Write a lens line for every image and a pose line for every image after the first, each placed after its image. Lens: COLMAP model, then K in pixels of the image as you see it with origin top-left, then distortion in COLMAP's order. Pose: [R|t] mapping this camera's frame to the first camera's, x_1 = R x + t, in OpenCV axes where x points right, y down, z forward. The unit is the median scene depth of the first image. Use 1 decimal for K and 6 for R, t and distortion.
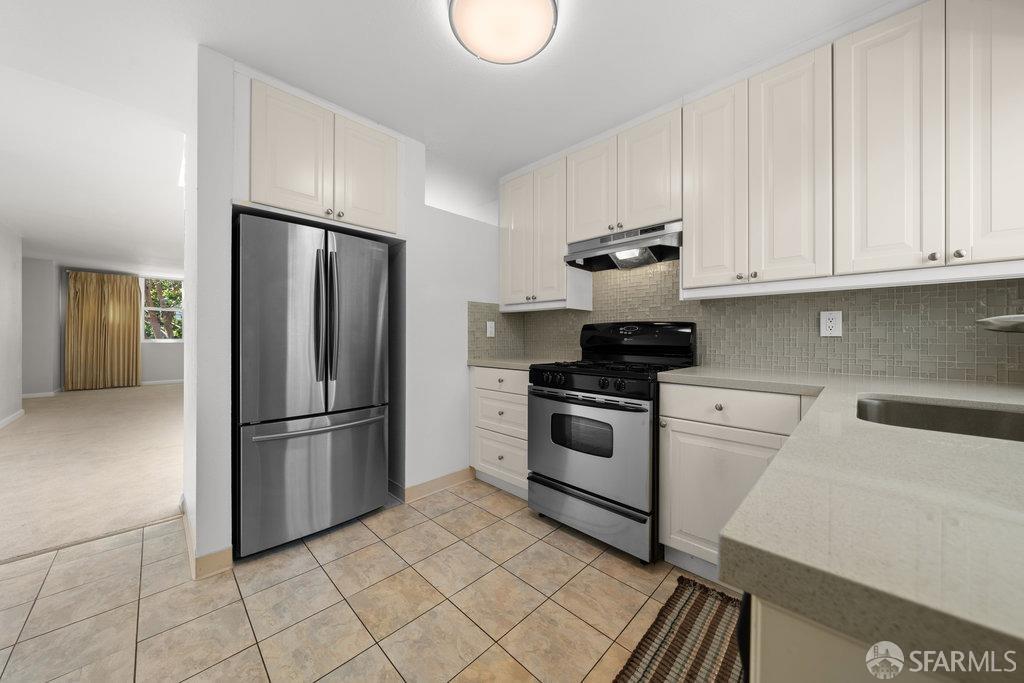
lens RADIAL K [[350.7, 0, 514.0], [0, 350.7, 337.1], [0, 0, 1]] dist [-0.001761, -0.000051]
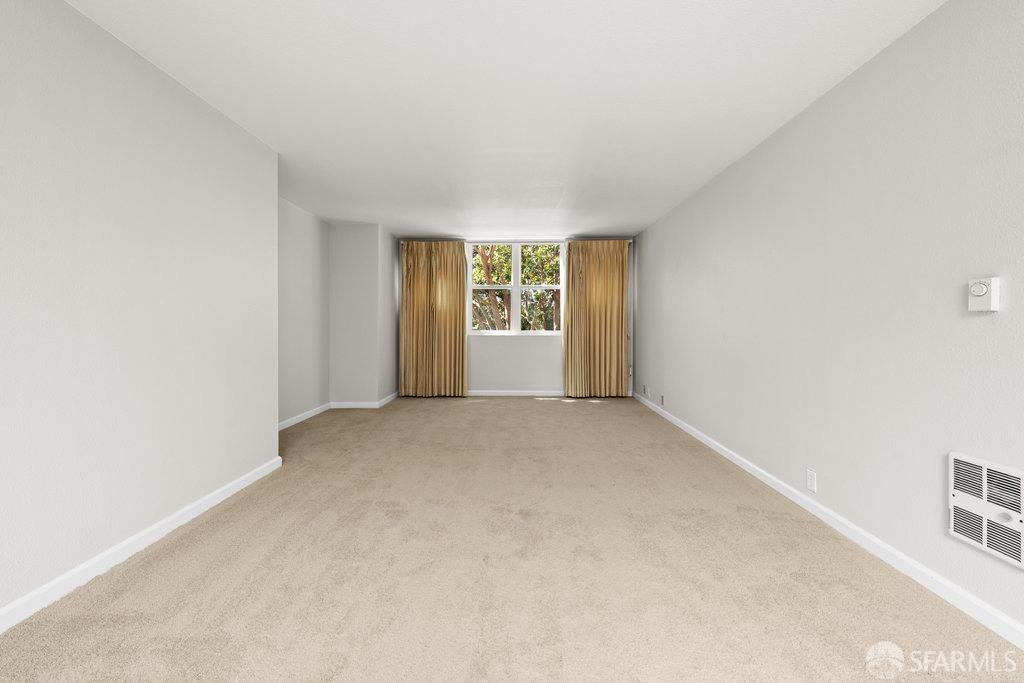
lens RADIAL K [[386.2, 0, 512.5], [0, 386.2, 329.9], [0, 0, 1]] dist [-0.002105, -0.000358]
pose [[0.677911, 0.006216, -0.735117, -0.461052], [0.001471, 0.999951, 0.009812, -0.002855], [0.735142, -0.007733, 0.677869, 0.573389]]
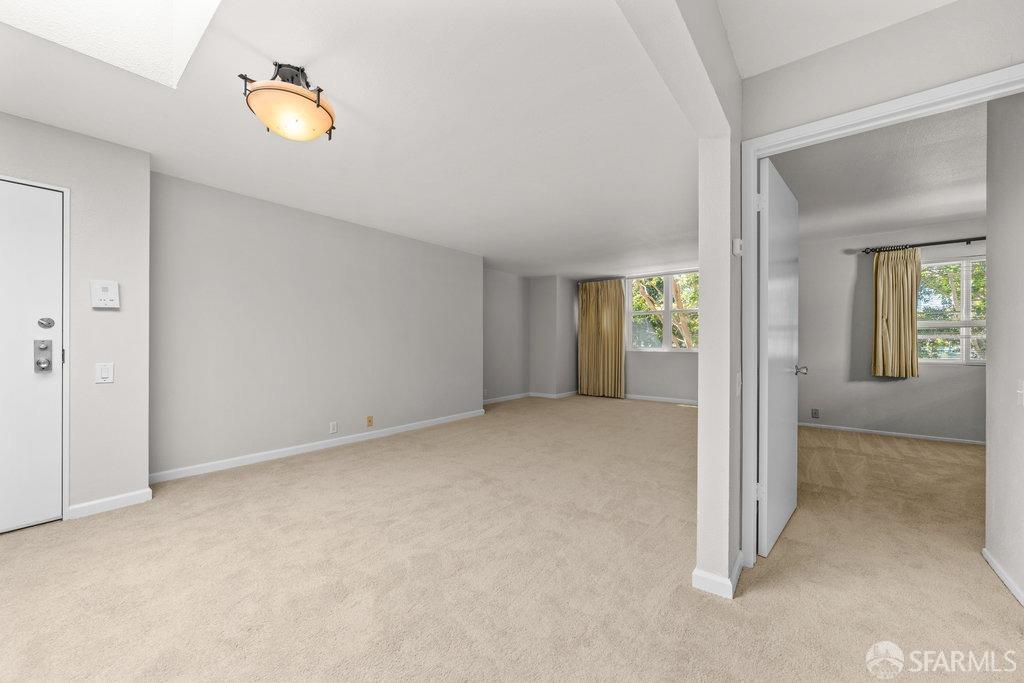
lens RADIAL K [[386.2, 0, 510.7], [0, 386.2, 342.0], [0, 0, 1]] dist [-0.002105, -0.000358]
pose [[0.079582, -0.004615, -0.996818, -0.100513], [-0.001401, 0.999988, -0.004741, -0.002634], [0.996827, 0.001774, 0.079575, 0.663608]]
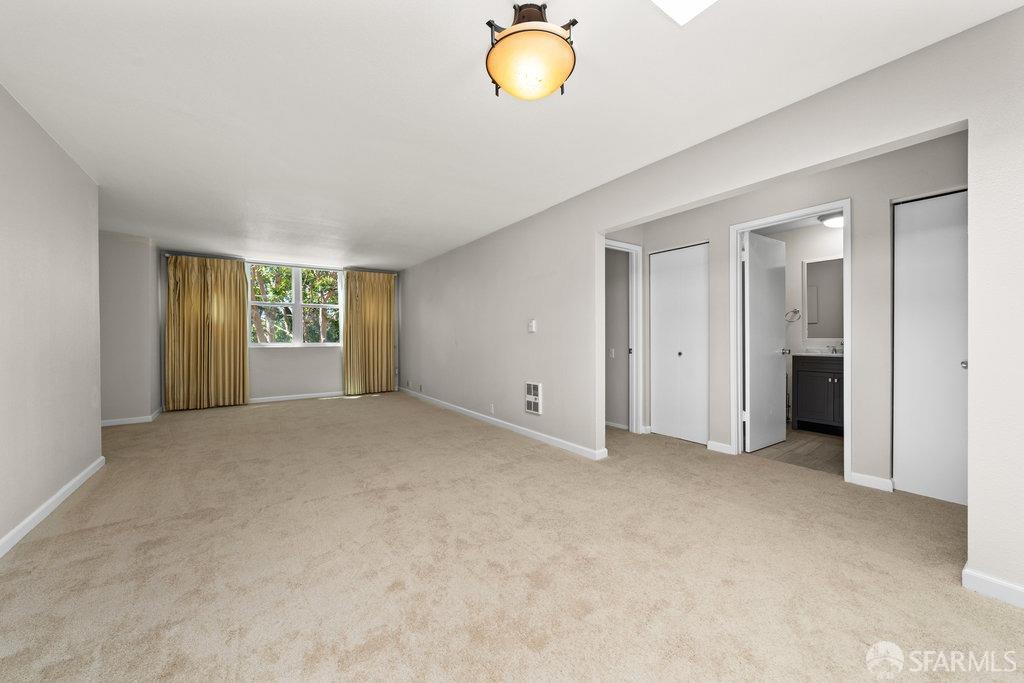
lens RADIAL K [[386.2, 0, 518.2], [0, 386.2, 336.9], [0, 0, 1]] dist [-0.002105, -0.000358]
pose [[0.982896, -0.009383, -0.183922, -0.350983], [0.009712, 0.999952, 0.000886, -0.002734], [0.183905, -0.002657, 0.982940, 0.297812]]
